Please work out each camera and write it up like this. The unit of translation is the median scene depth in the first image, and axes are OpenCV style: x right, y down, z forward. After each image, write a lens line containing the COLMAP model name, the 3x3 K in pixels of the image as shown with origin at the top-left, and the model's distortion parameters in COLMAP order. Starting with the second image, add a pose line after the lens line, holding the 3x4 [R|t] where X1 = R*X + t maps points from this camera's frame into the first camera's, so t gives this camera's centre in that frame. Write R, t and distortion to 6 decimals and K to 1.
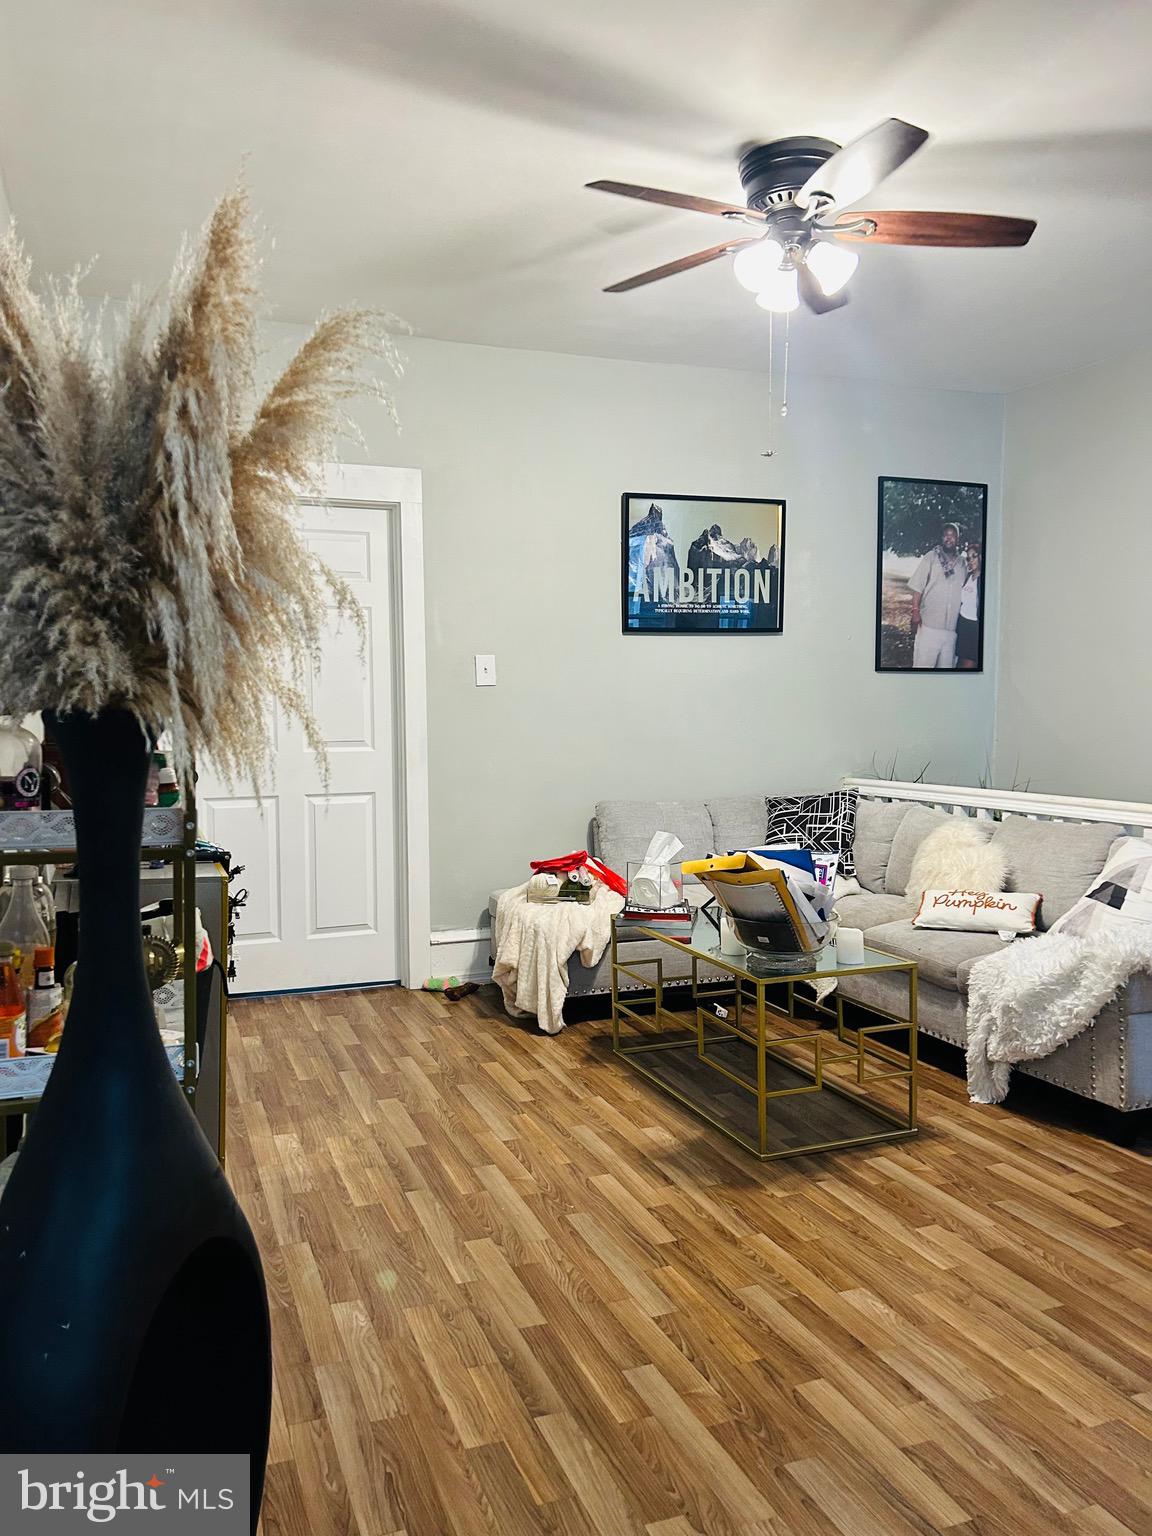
lens RADIAL K [[1154.1, 0, 577.5], [0, 1154.1, 791.1], [0, 0, 1]] dist [0.088443, -0.119662]
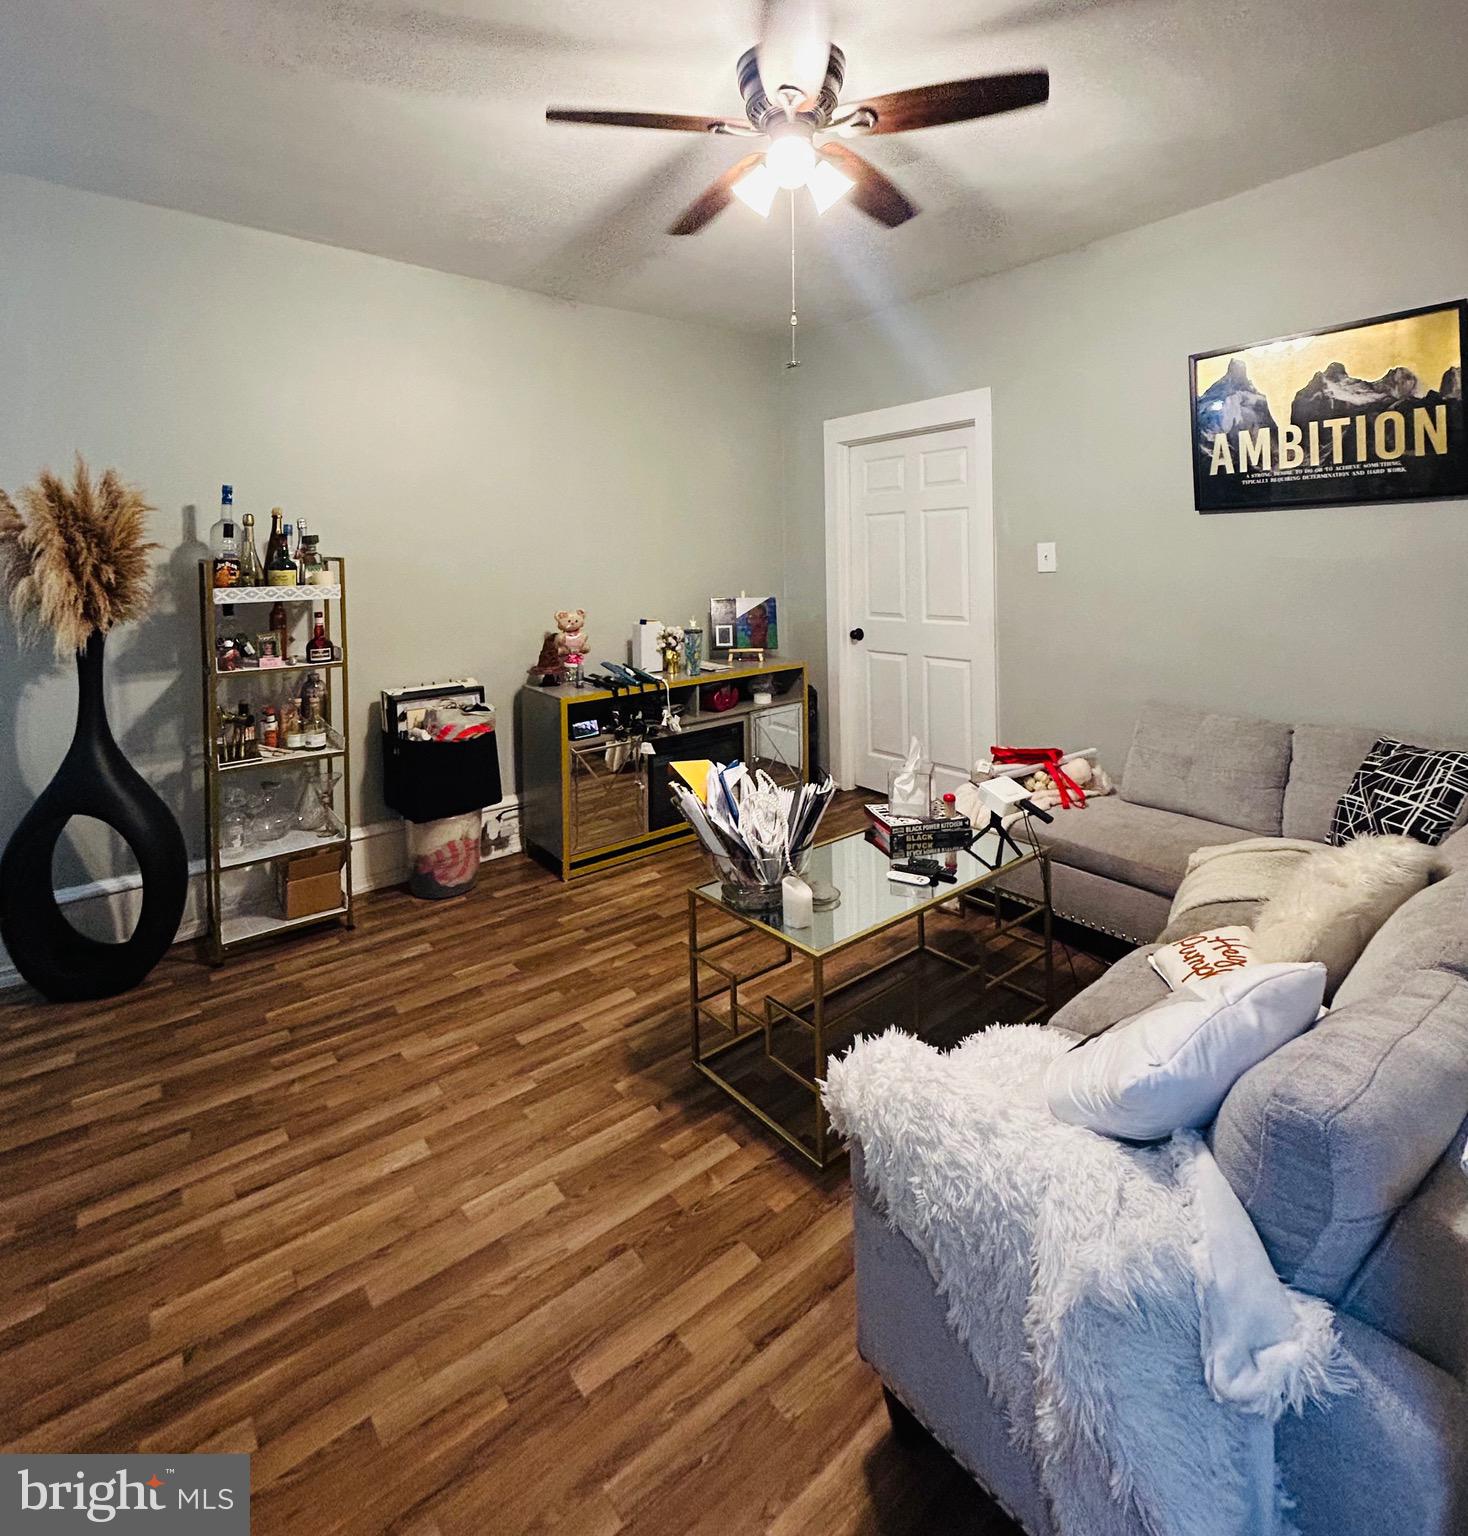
lens RADIAL K [[797.1, 0, 753.7], [0, 797.1, 582.1], [0, 0, 1]] dist [0.000550, -0.001129]
pose [[0.305207, 0.034191, -0.951672, 0.715343], [-0.055388, 0.998301, 0.018103, -0.107817], [0.950674, 0.047186, 0.306582, 0.701340]]
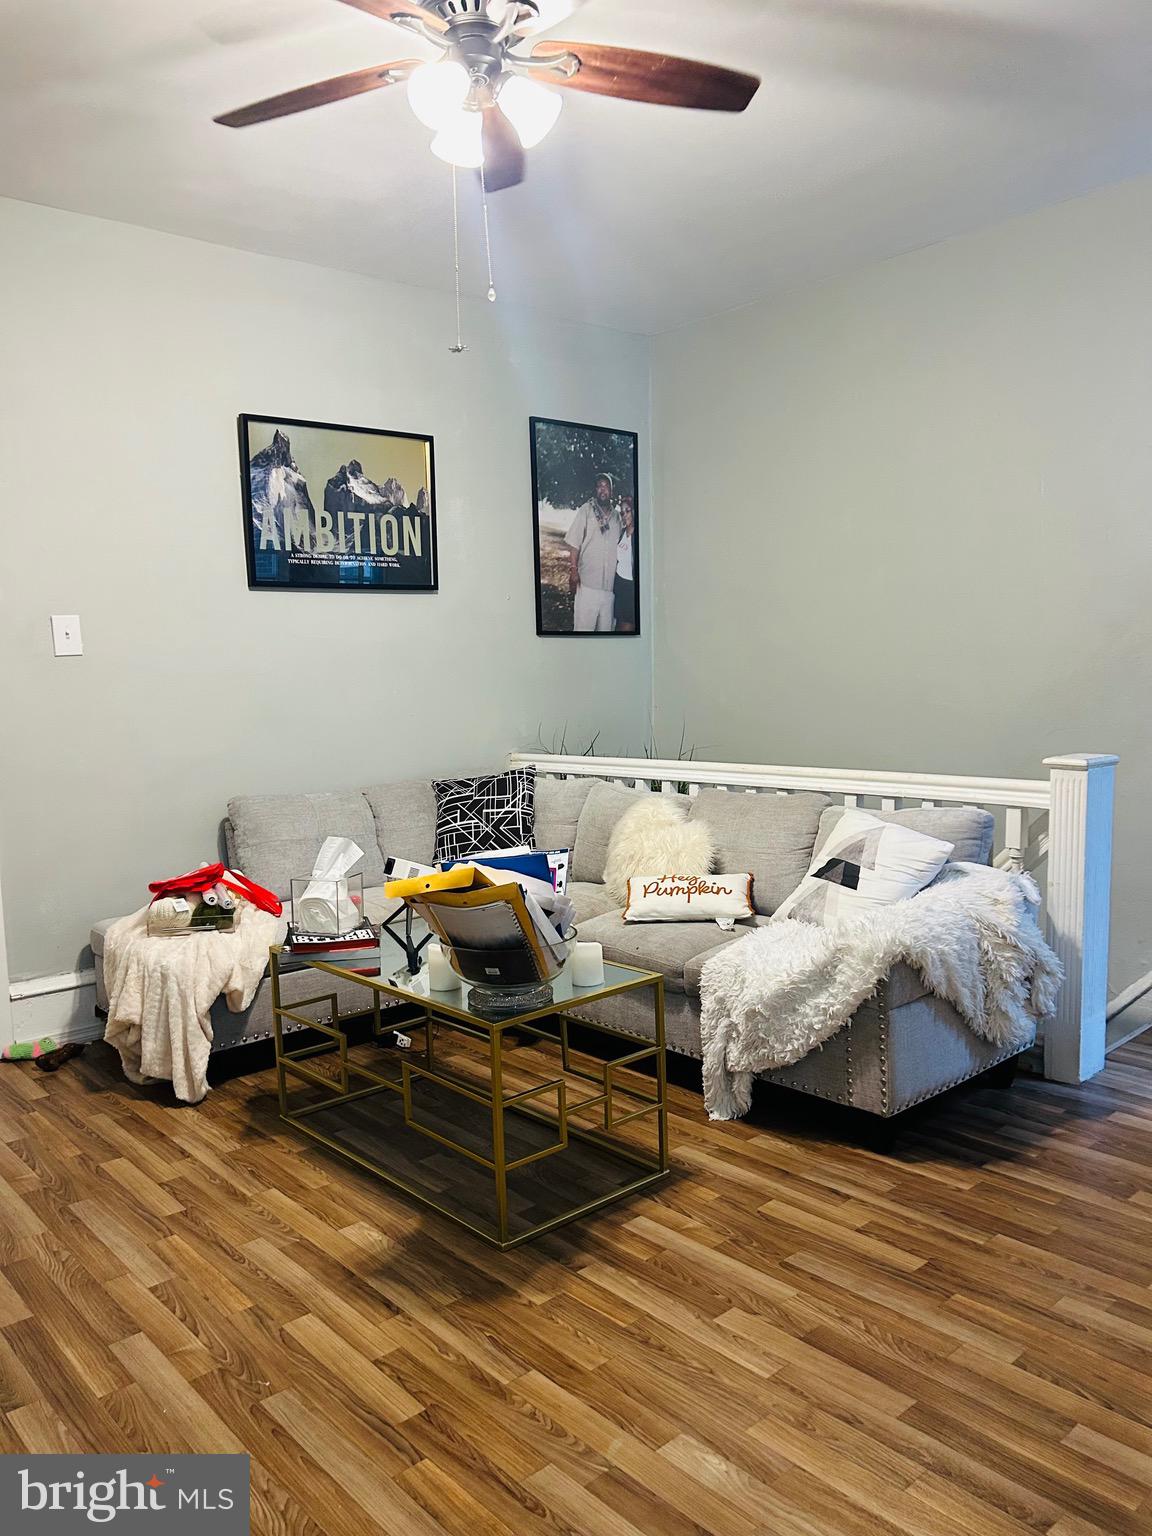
lens RADIAL K [[1154.1, 0, 577.5], [0, 1154.1, 791.1], [0, 0, 1]] dist [0.088443, -0.119662]
pose [[0.940676, -0.056378, 0.334589, -0.035682], [0.048092, 0.998297, 0.033004, -0.014575], [-0.335880, -0.014955, 0.941786, 0.210580]]
